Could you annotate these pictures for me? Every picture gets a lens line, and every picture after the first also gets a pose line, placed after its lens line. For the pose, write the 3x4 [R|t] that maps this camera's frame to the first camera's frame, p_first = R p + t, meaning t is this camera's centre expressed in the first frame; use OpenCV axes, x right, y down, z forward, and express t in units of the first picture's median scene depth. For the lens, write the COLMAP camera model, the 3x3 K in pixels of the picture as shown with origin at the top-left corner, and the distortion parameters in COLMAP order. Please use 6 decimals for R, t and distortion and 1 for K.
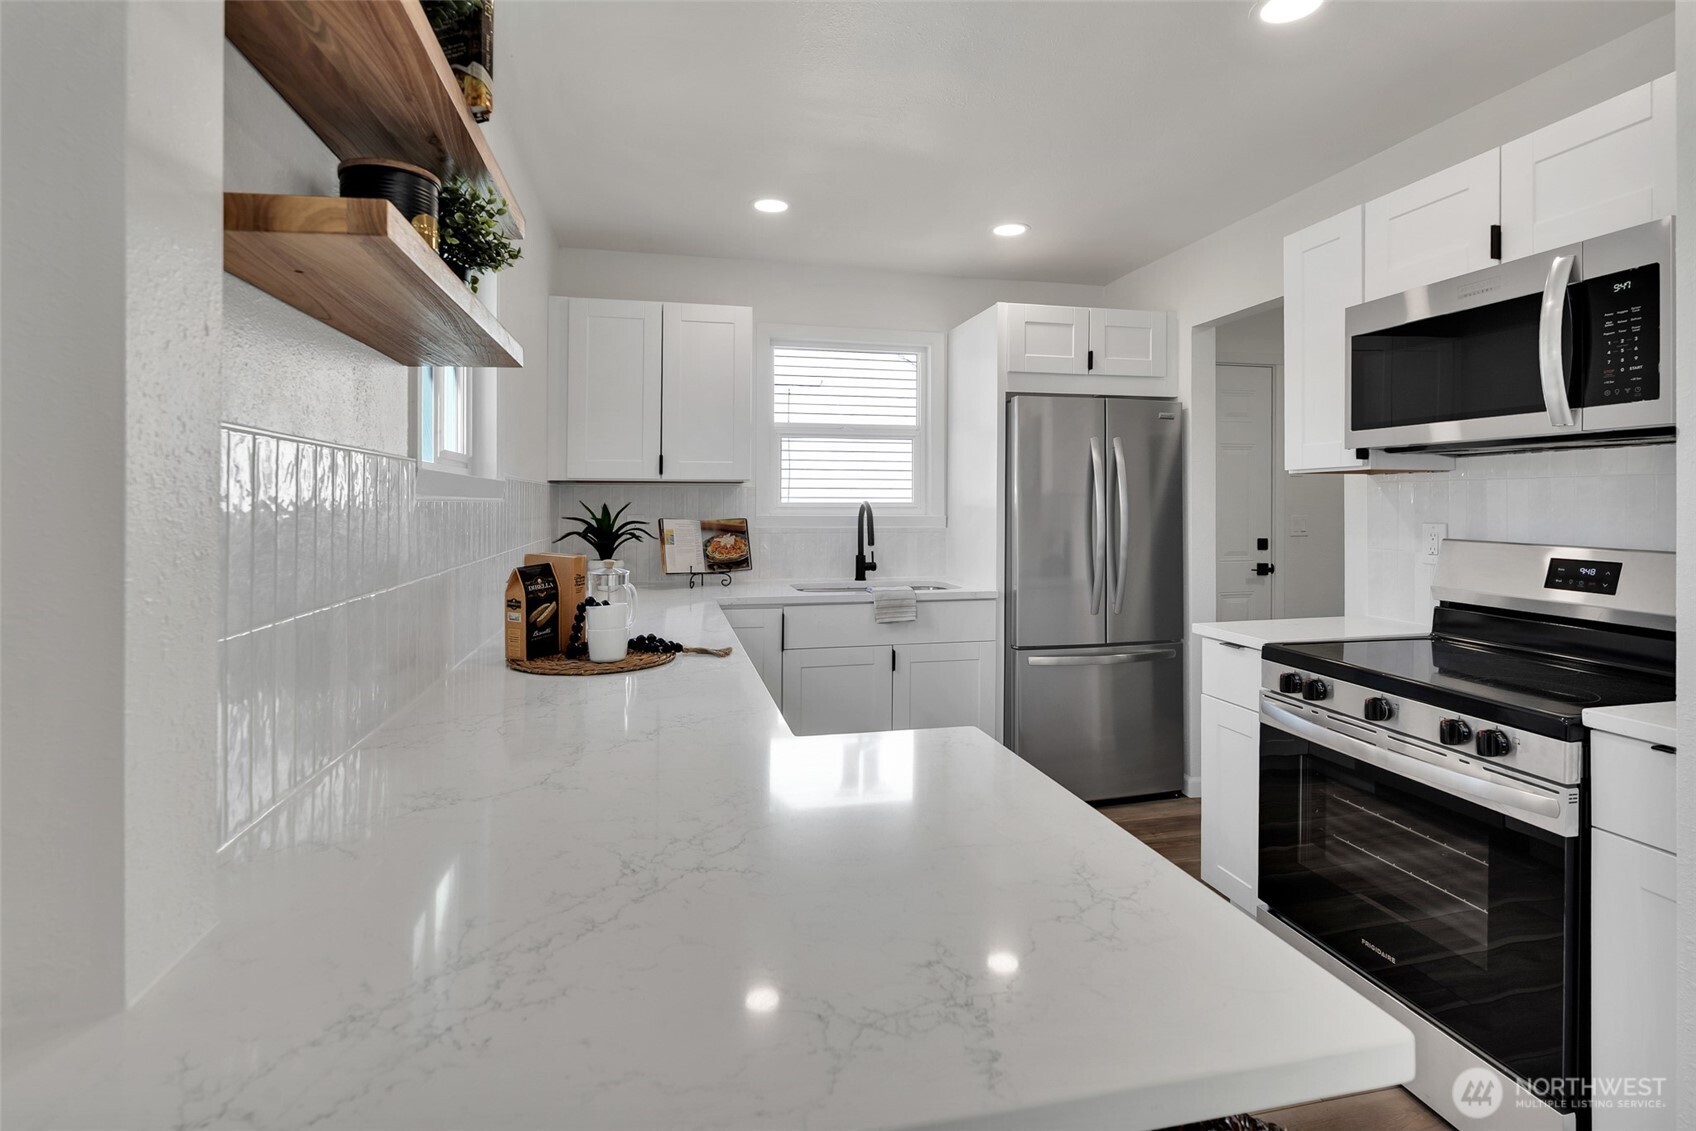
lens RADIAL K [[808.3, 0, 840.9], [0, 808.3, 504.3], [0, 0, 1]] dist [0.000231, 0.001361]
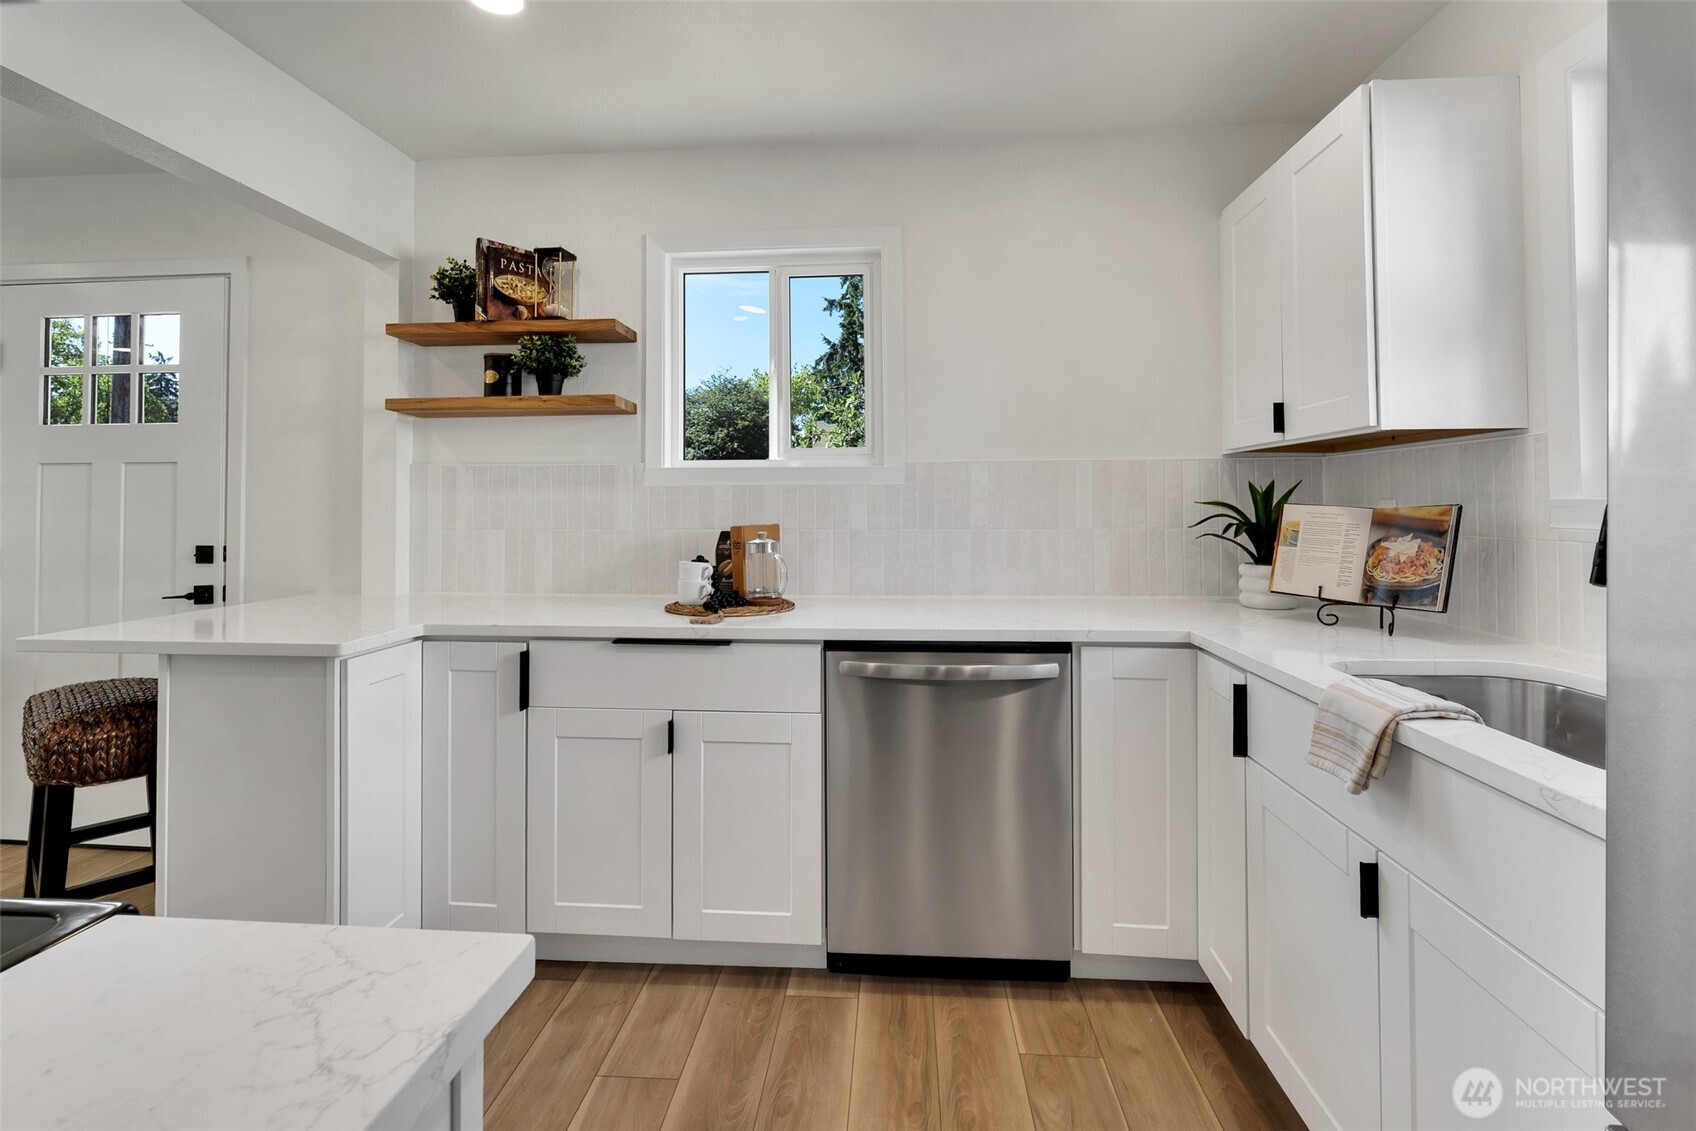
lens RADIAL K [[803.6, 0, 846.0], [0, 803.6, 488.1], [0, 0, 1]] dist [-0.013411, 0.000319]
pose [[-0.293331, -0.021525, -0.955768, 0.468185], [0.002424, 0.999727, -0.023259, 0.019513], [0.956008, -0.009139, -0.293199, 0.860837]]
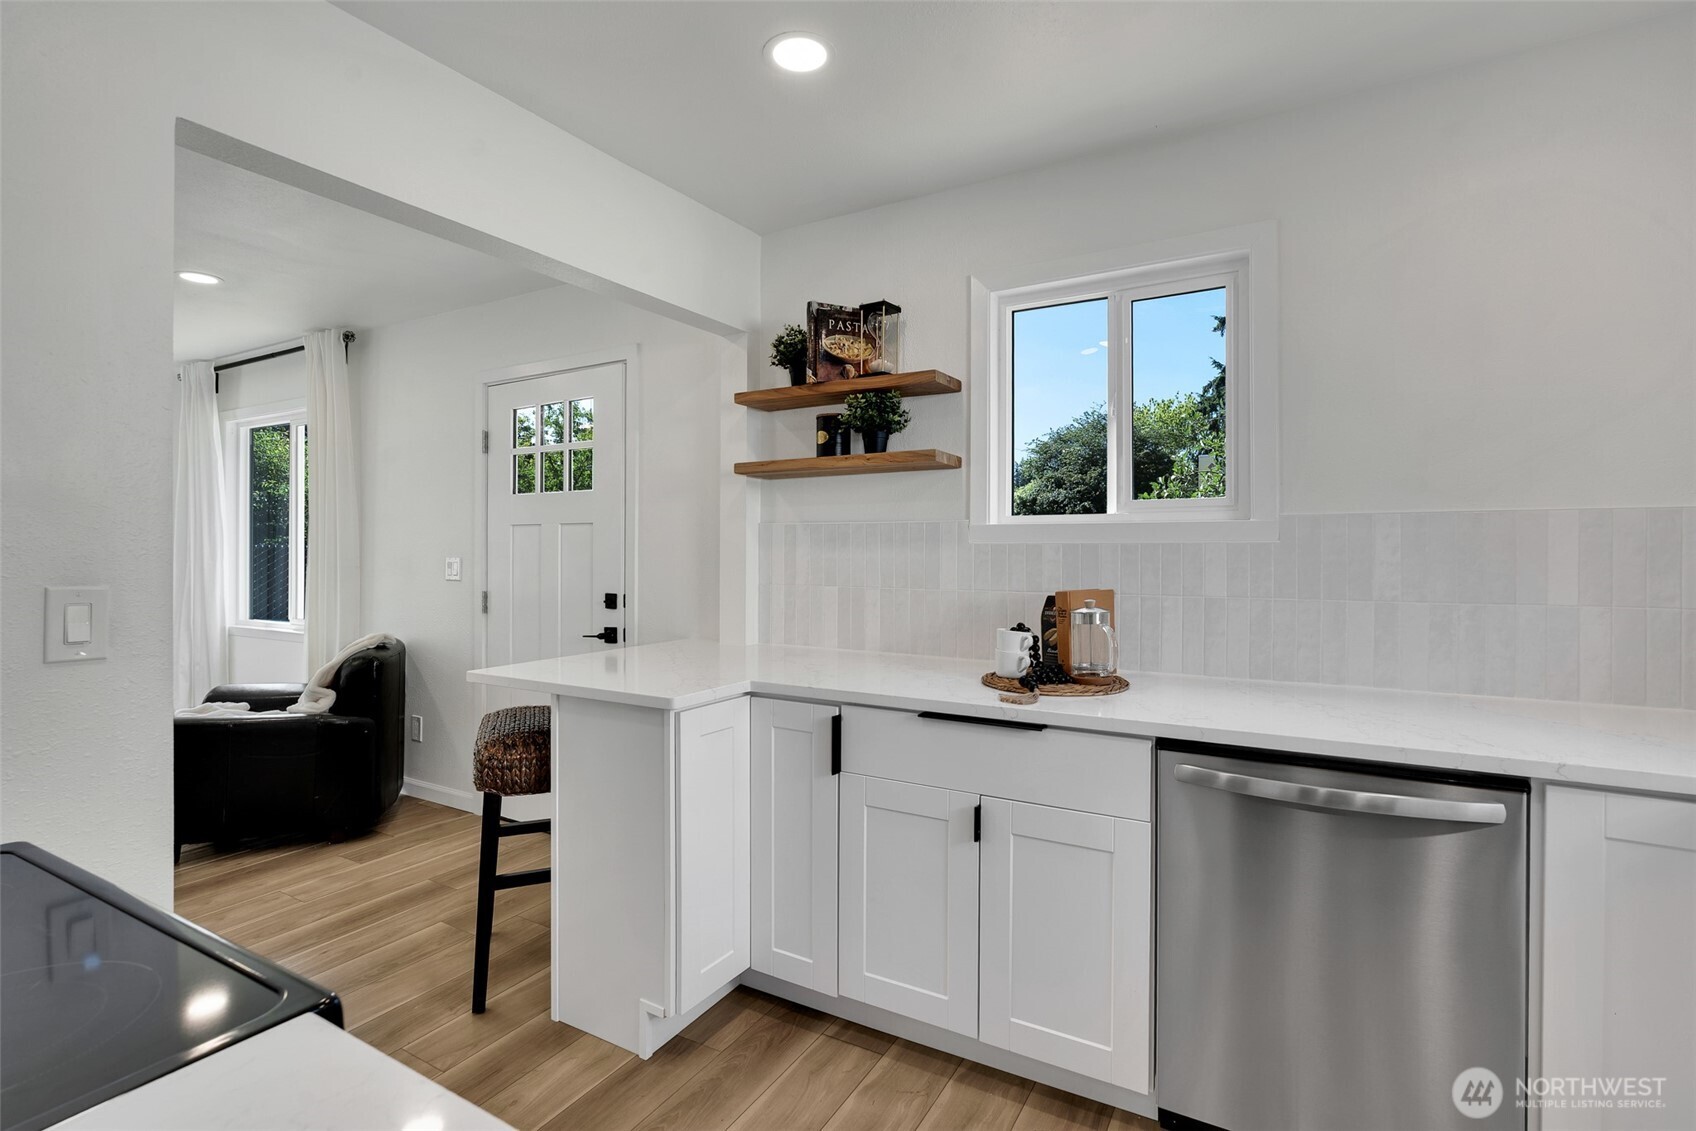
lens RADIAL K [[807.1, 0, 848.6], [0, 807.1, 554.6], [0, 0, 1]] dist [-0.008980, -0.000035]
pose [[-0.682504, 0.005508, -0.730861, 0.395783], [-0.000562, 0.999967, 0.008061, 0.002257], [0.730882, 0.005913, -0.682478, 0.869984]]
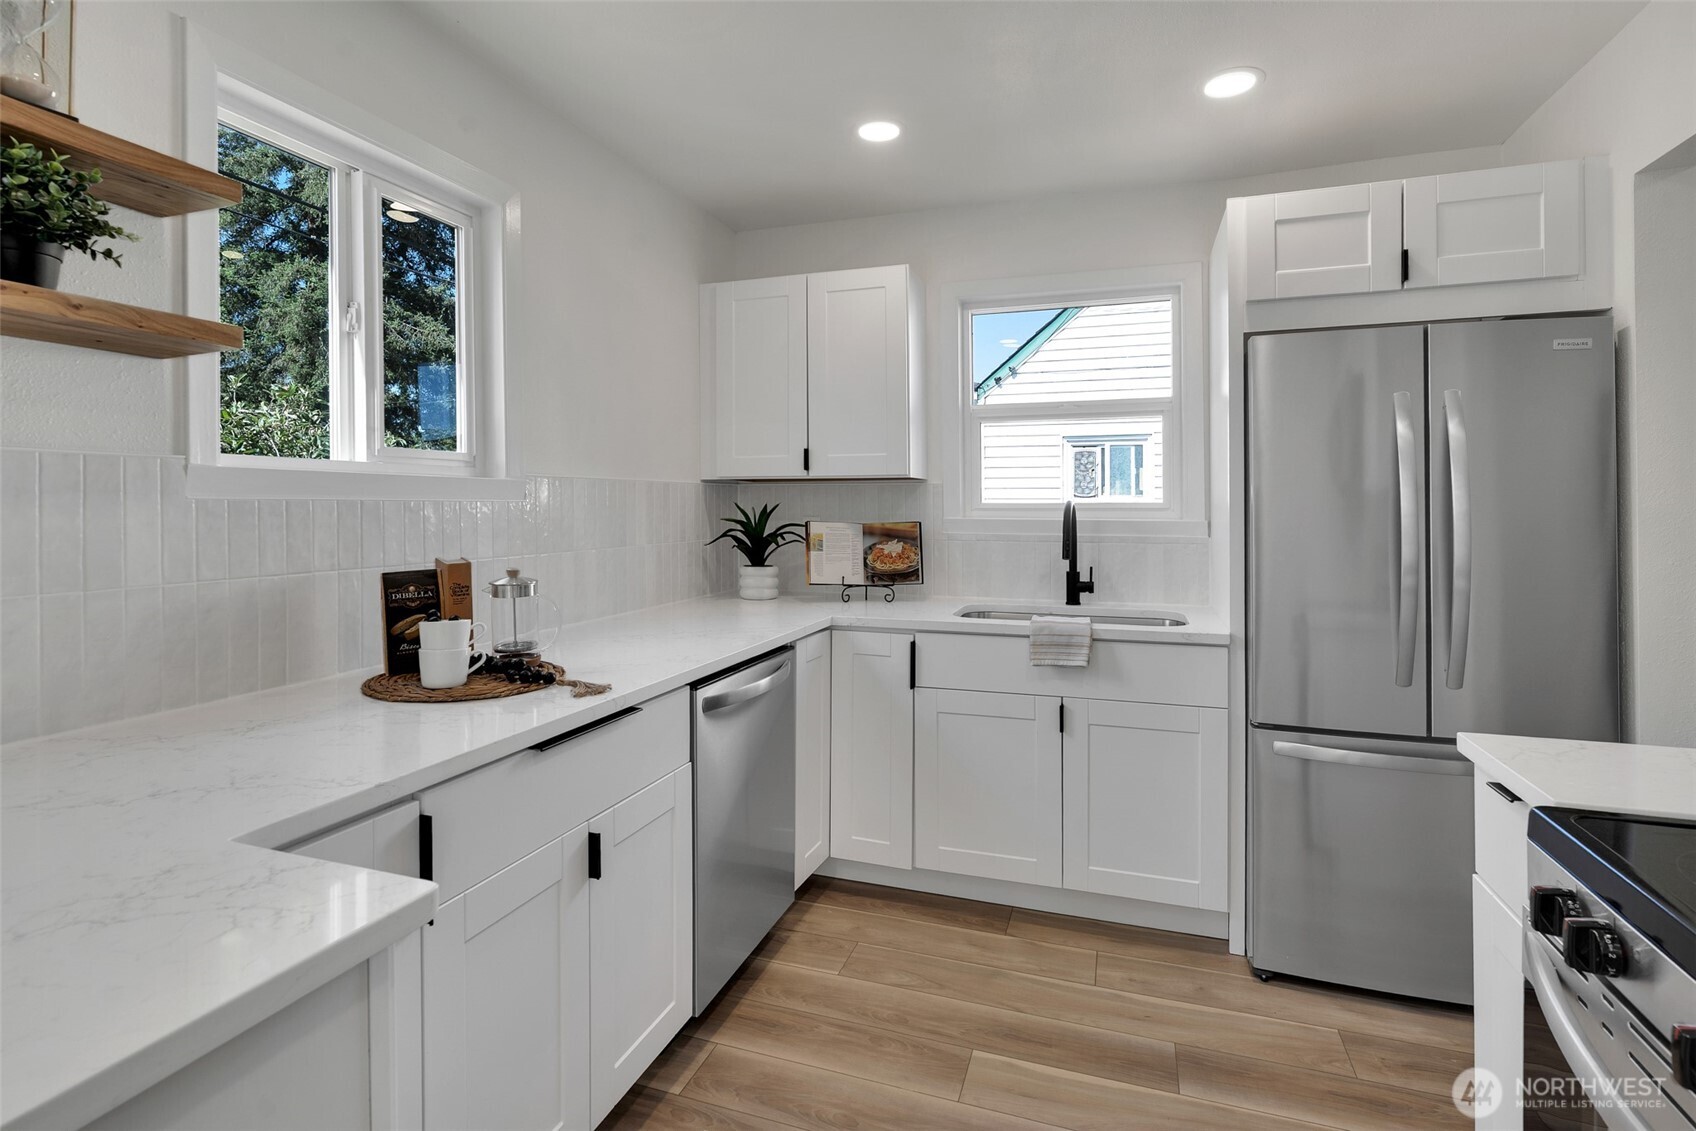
lens RADIAL K [[823.1, 0, 844.0], [0, 823.1, 504.6], [0, 0, 1]] dist [-0.001406, 0.000268]
pose [[0.850262, -0.002615, -0.526353, 0.282615], [0.000754, 0.999993, -0.003750, 0.003250], [0.526359, 0.002792, 0.850258, 0.260634]]
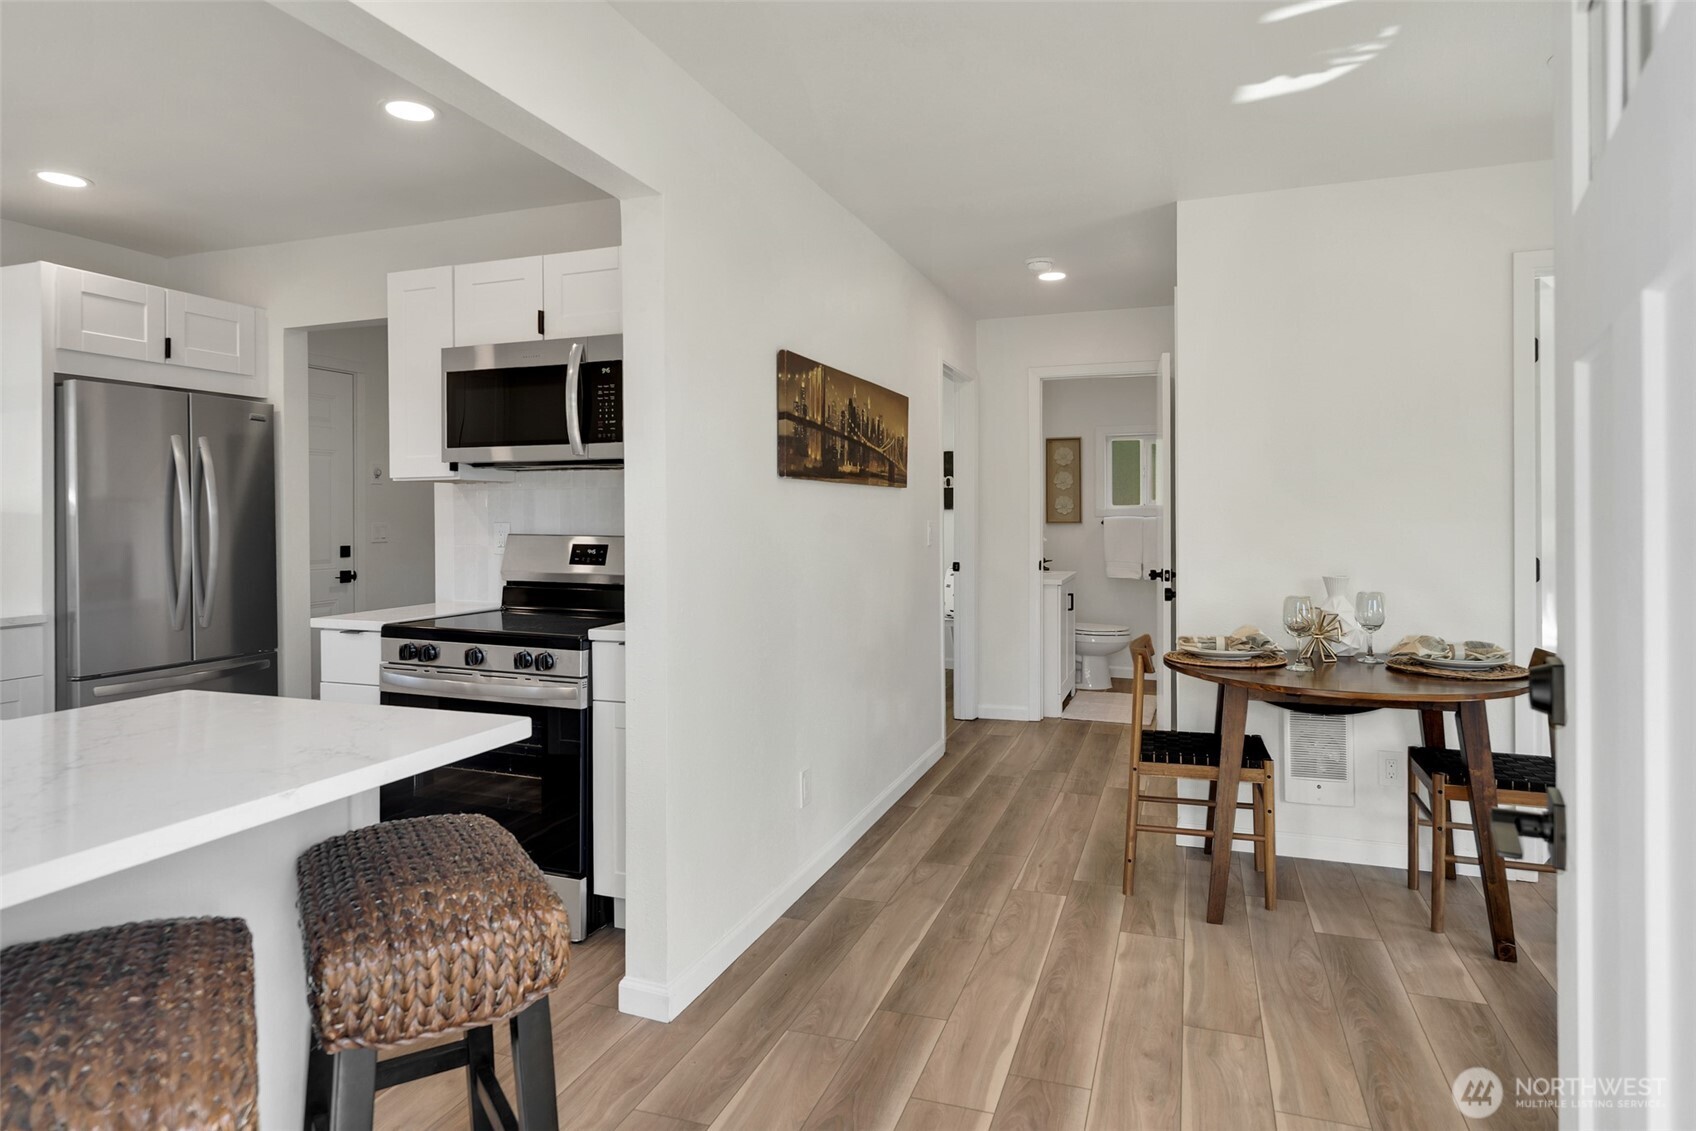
lens RADIAL K [[969.1, 0, 843.3], [0, 969.1, 518.5], [0, 0, 1]] dist [0.001426, 0.001008]
pose [[0.542144, -0.003339, 0.840279, -0.192629], [0.004817, 0.999988, 0.000866, 0.012892], [-0.840272, 0.003578, 0.542154, -0.212012]]
